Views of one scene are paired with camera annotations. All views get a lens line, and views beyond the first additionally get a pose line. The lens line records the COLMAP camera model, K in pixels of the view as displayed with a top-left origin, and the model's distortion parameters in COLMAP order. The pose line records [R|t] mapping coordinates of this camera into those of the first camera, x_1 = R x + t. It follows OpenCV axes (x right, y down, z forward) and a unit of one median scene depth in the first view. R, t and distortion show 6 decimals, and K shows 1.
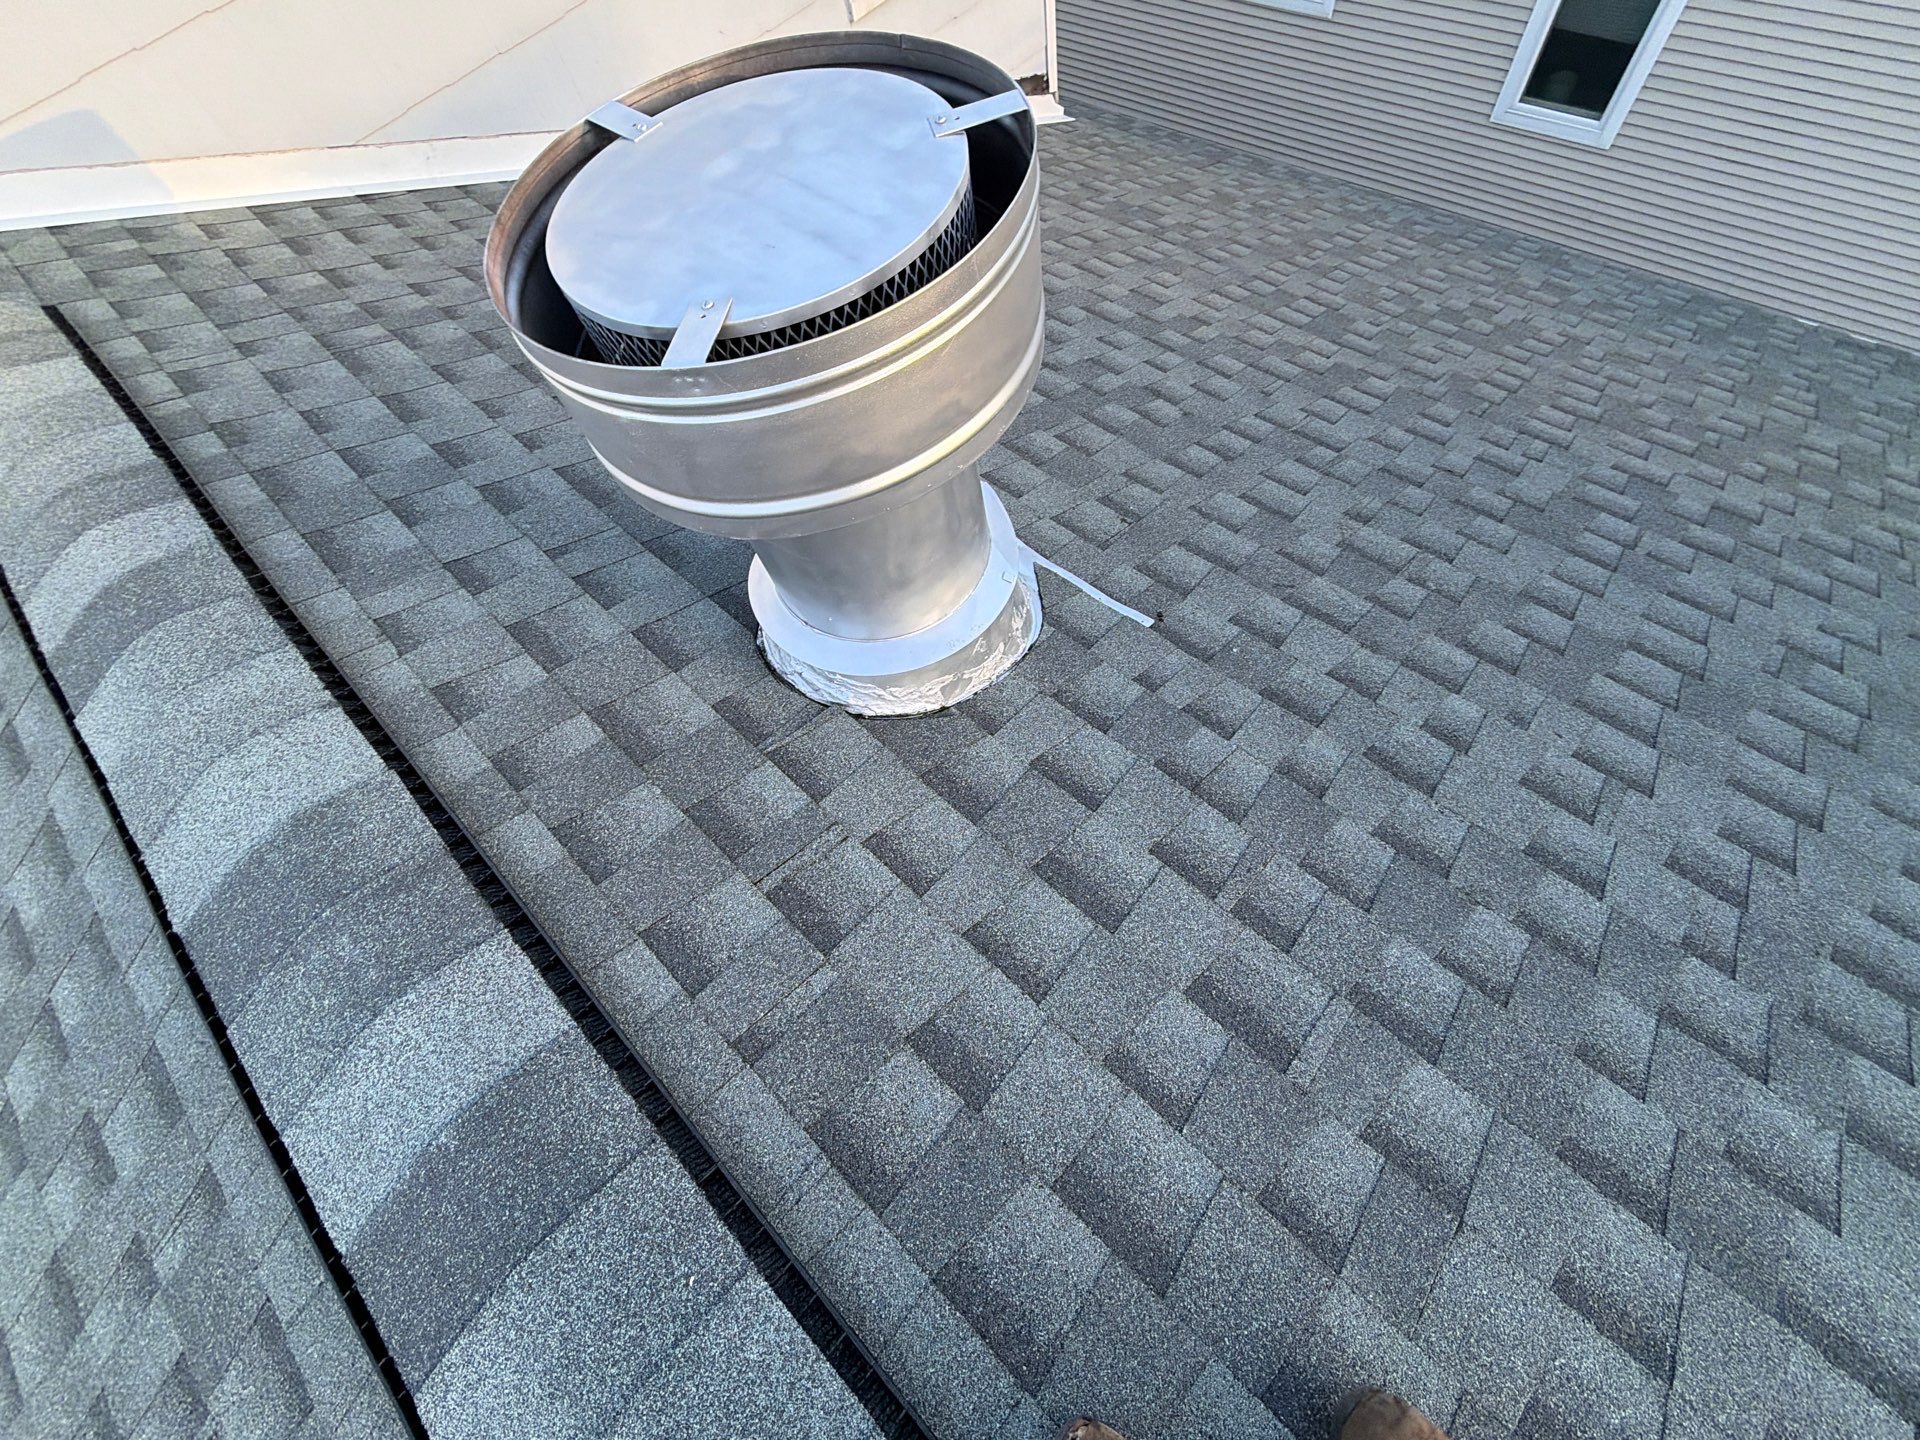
lens RADIAL K [[830.4, 0, 961.5], [0, 830.4, 718.6], [0, 0, 1]] dist [0.000883, 0.000416]
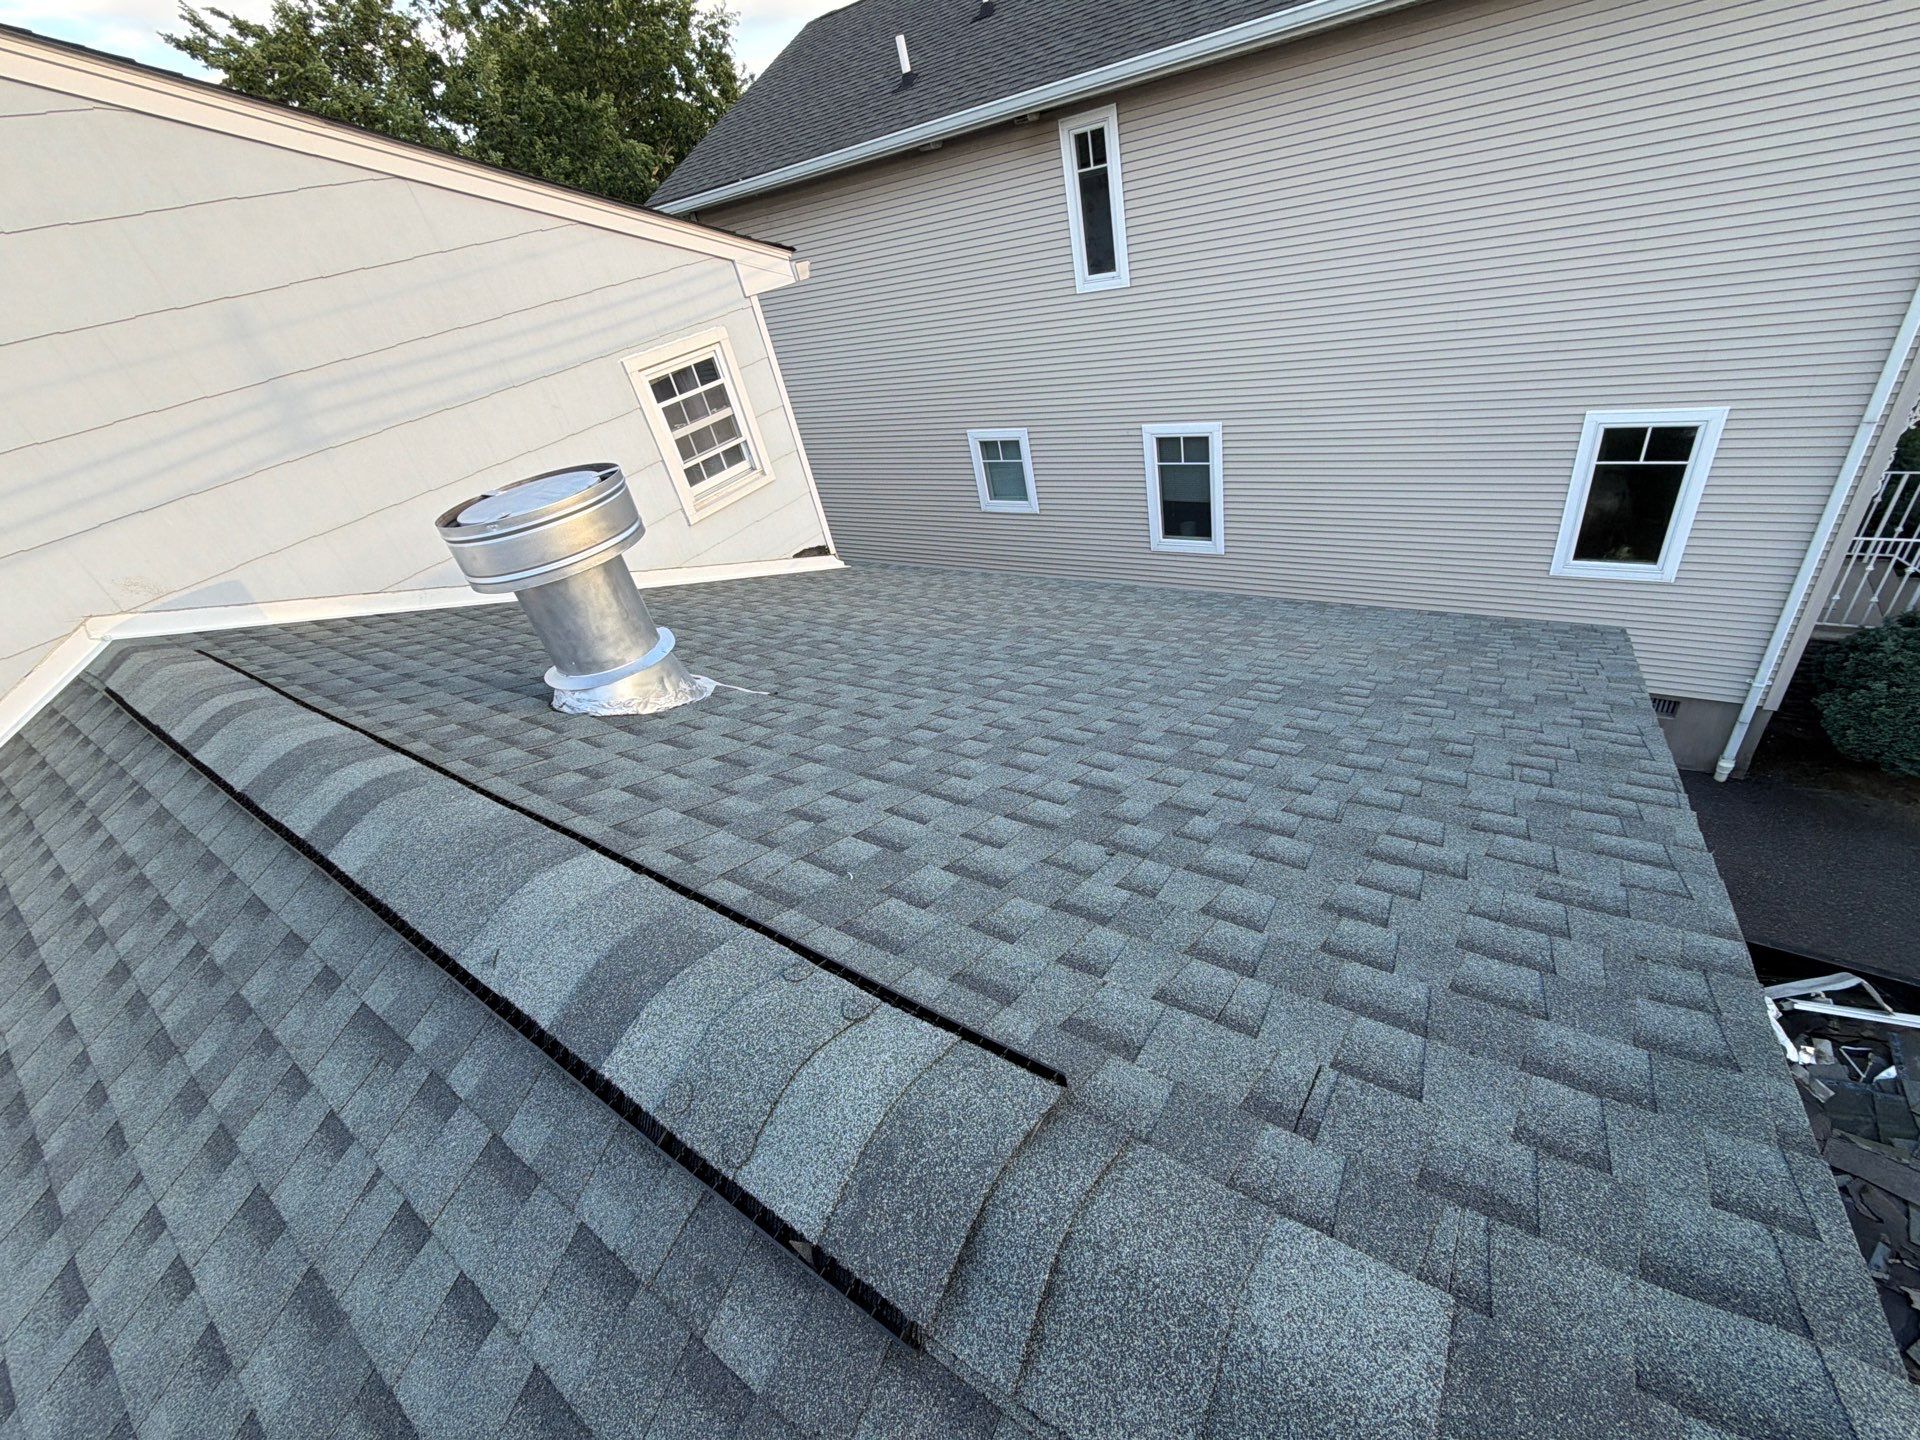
lens RADIAL K [[830.4, 0, 958.5], [0, 830.4, 720.8], [0, 0, 1]] dist [0.000883, 0.000416]
pose [[0.989281, -0.123686, 0.077624, 0.232136], [0.145895, 0.859753, -0.489427, 0.433774], [-0.006202, 0.495506, 0.868582, -0.296859]]
